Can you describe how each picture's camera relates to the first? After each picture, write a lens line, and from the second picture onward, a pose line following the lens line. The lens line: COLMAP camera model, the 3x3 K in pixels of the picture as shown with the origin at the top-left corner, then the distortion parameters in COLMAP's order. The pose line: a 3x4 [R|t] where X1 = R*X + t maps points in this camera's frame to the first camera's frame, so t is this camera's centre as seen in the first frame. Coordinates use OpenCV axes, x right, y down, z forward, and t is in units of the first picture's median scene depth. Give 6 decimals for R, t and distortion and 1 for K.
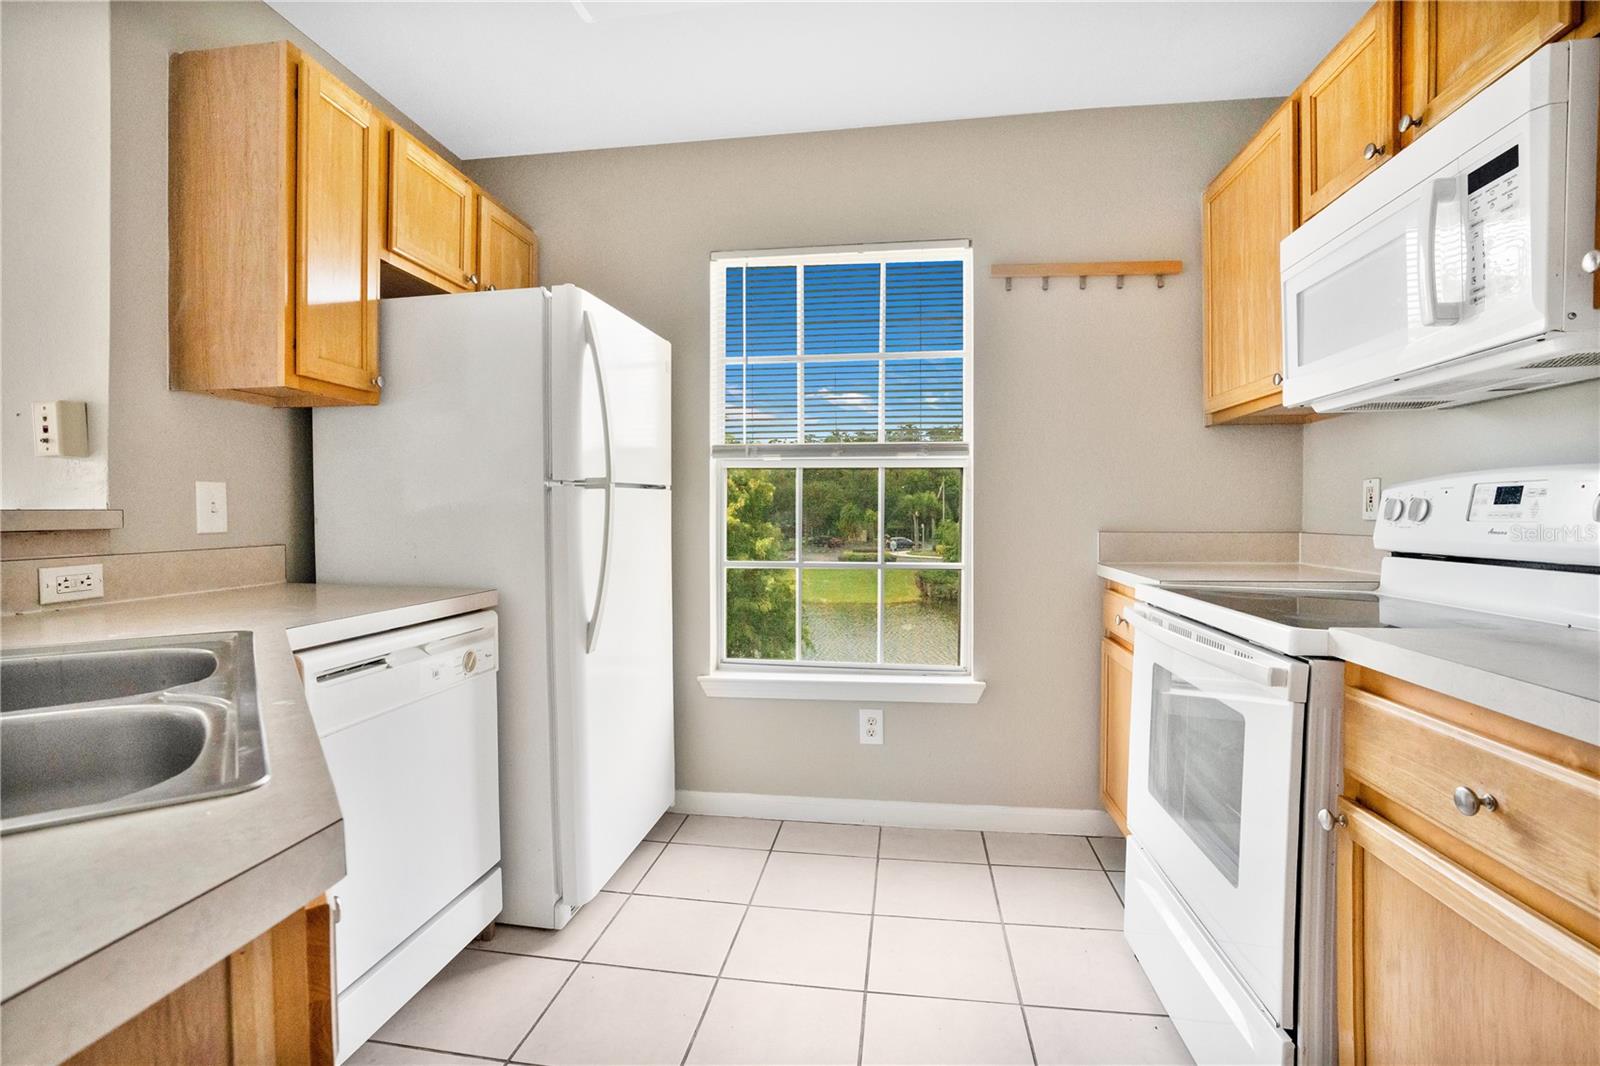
lens RADIAL K [[767.3, 0, 764.7], [0, 767.3, 525.2], [0, 0, 1]] dist [-0.074442, 0.030201]
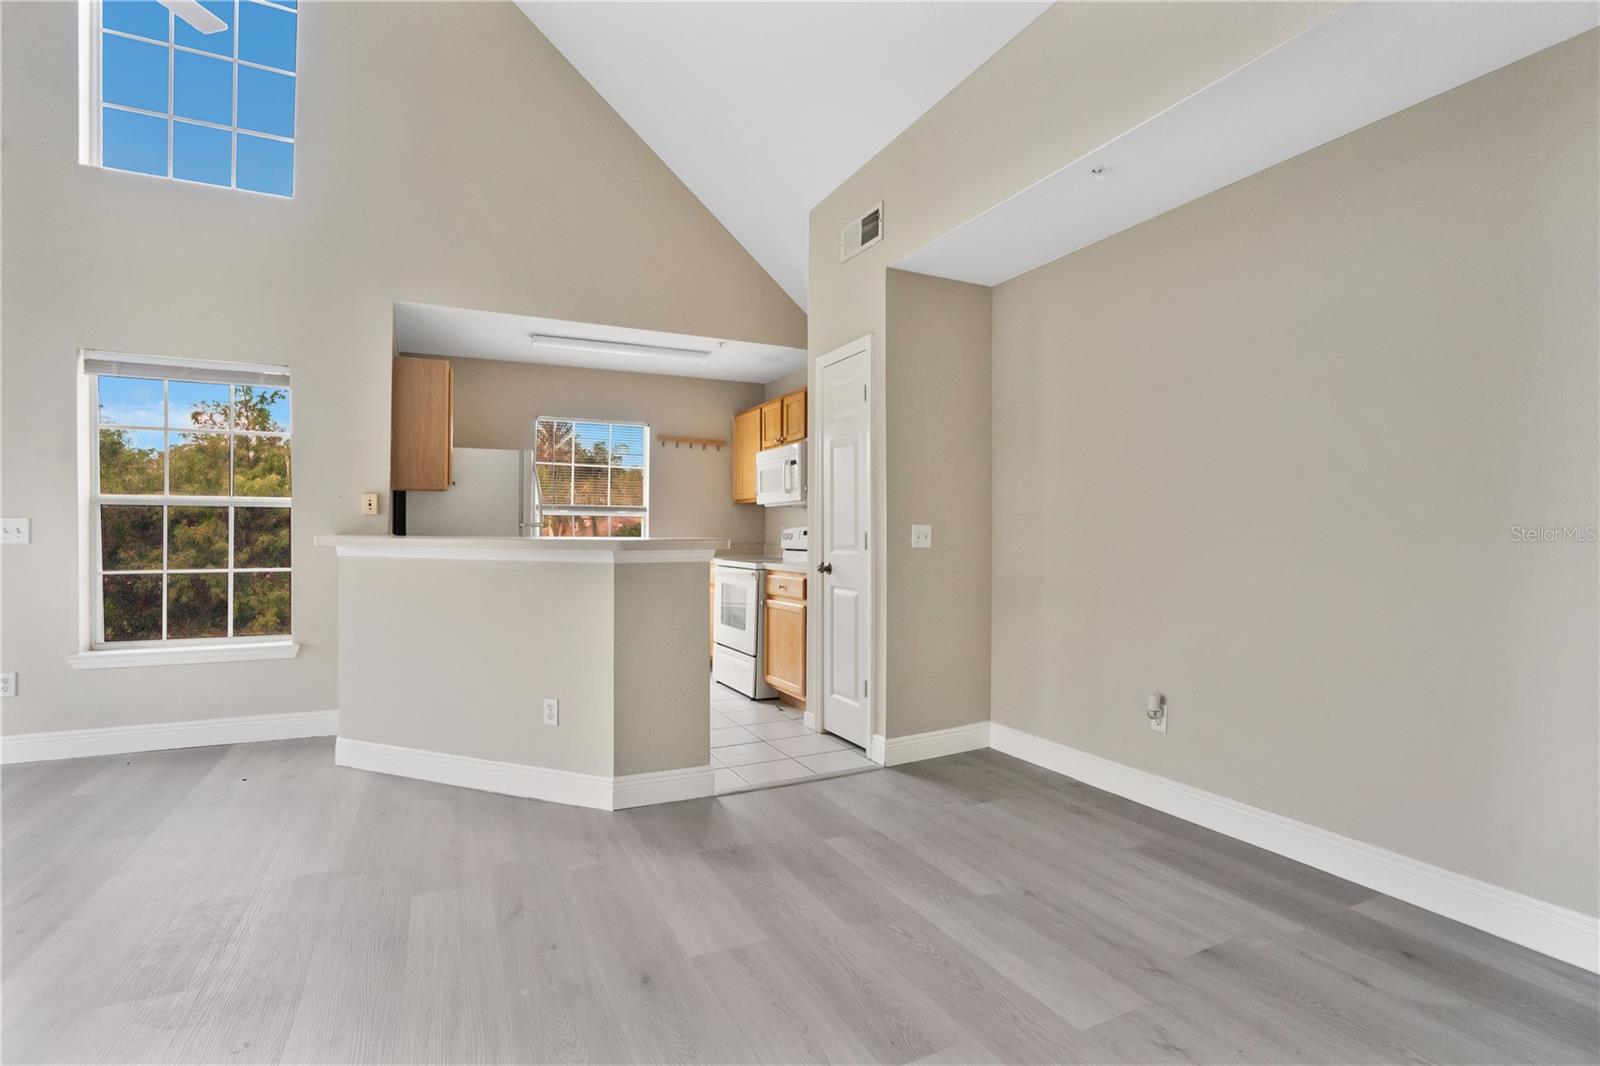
lens RADIAL K [[756.3, 0, 783.1], [0, 756.3, 524.5], [0, 0, 1]] dist [-0.061378, 0.029837]
pose [[0.813041, 0.012626, 0.582069, -1.052742], [0.004129, 0.999615, -0.027451, 0.017953], [-0.582191, 0.024722, 0.812676, -1.629550]]
